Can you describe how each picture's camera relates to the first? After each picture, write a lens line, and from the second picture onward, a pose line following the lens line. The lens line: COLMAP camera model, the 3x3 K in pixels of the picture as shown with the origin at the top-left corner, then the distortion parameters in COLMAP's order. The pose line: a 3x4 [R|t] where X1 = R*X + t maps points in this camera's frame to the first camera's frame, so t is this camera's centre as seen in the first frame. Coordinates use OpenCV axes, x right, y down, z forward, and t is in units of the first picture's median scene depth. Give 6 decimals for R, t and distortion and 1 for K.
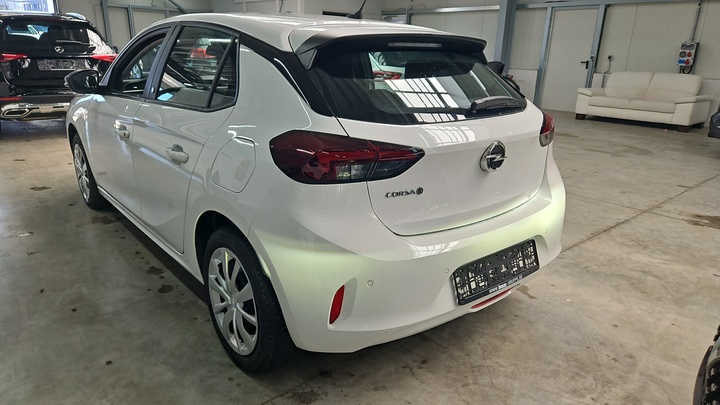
lens RADIAL K [[491.6, 0, 354.6], [0, 491.6, 202.9], [0, 0, 1]] dist [0.032818, -0.009716]
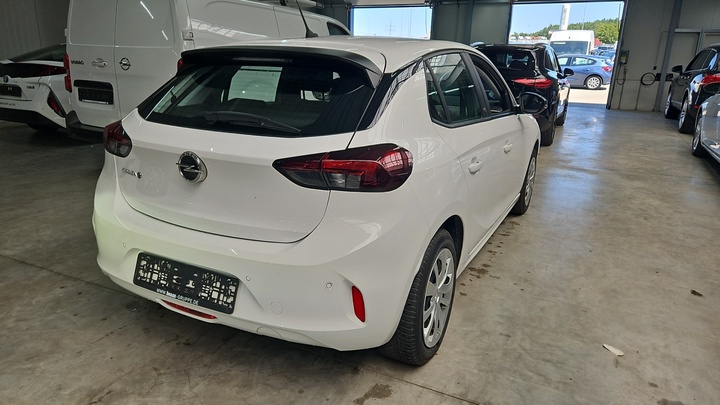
lens RADIAL K [[491.6, 0, 359.3], [0, 491.6, 201.0], [0, 0, 1]] dist [0.032818, -0.009716]
pose [[0.390565, 0.245432, -0.887255, 1.261665], [-0.297850, 0.945654, 0.130474, -0.249783], [0.871059, 0.213311, 0.442441, 0.828746]]
